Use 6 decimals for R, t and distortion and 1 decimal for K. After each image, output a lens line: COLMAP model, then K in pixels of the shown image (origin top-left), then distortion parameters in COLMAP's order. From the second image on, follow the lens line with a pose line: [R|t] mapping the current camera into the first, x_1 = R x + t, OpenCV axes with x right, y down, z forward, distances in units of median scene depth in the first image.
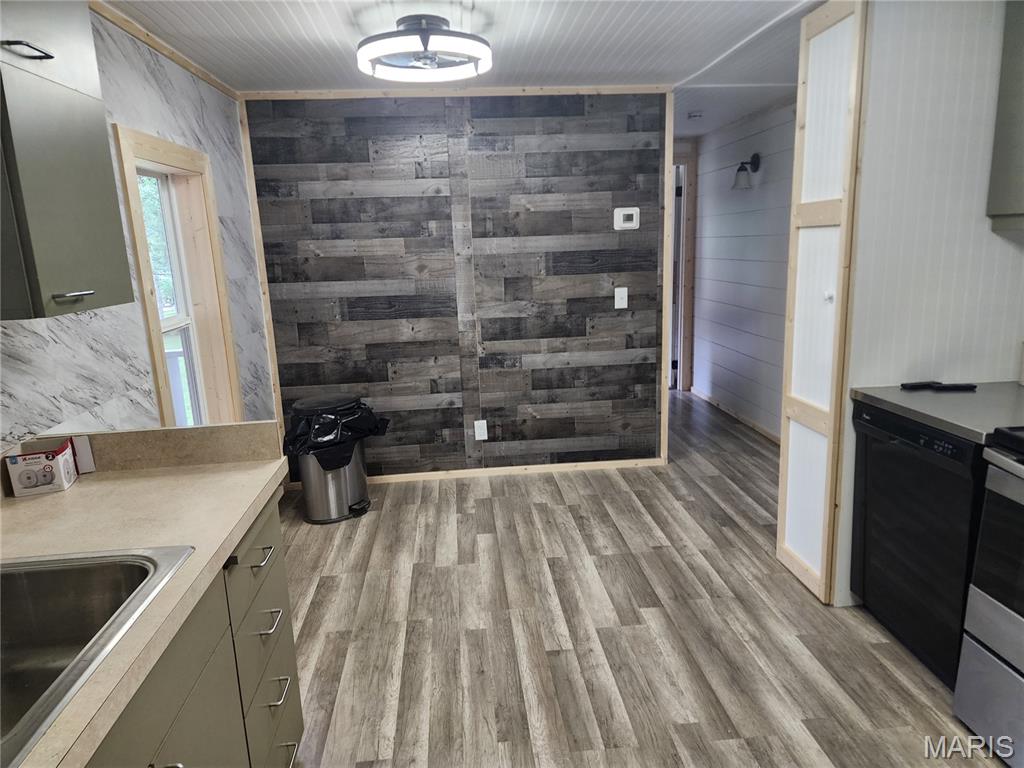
lens RADIAL K [[684.2, 0, 510.5], [0, 684.2, 390.0], [0, 0, 1]] dist [0.071863, -0.062700]
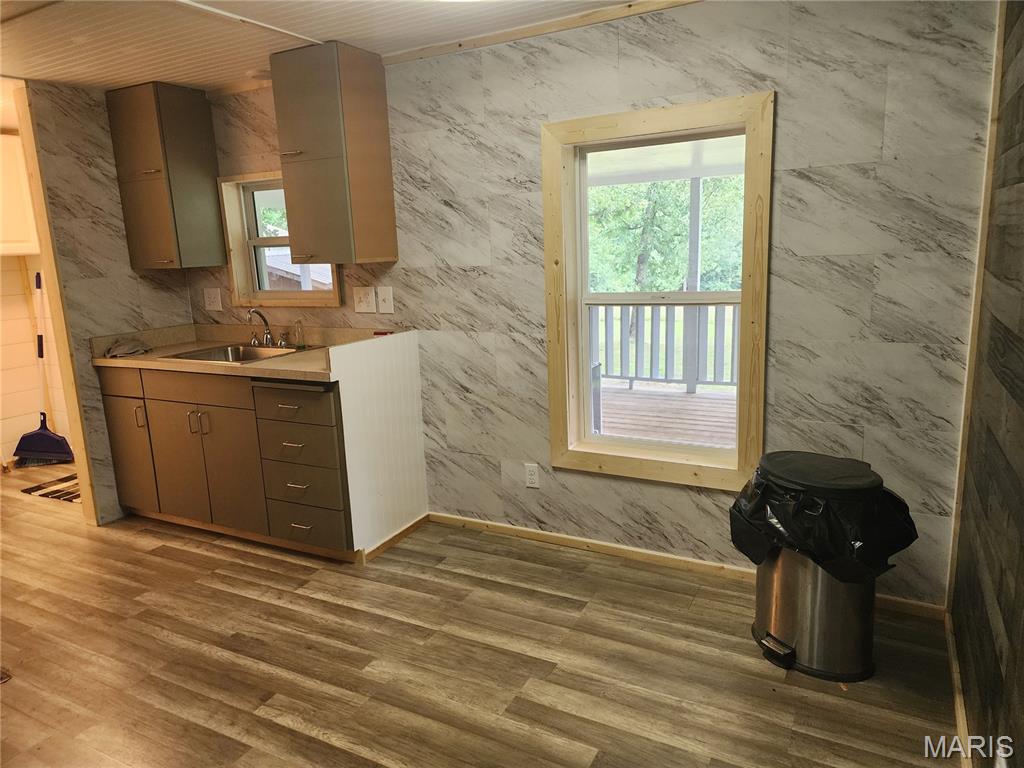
lens RADIAL K [[684.2, 0, 510.5], [0, 684.2, 390.0], [0, 0, 1]] dist [0.071863, -0.062700]
pose [[-0.547958, 0.238604, -0.801754, 0.505059], [-0.114320, 0.928103, 0.354338, -0.337841], [0.828657, 0.285818, -0.481285, 1.538521]]
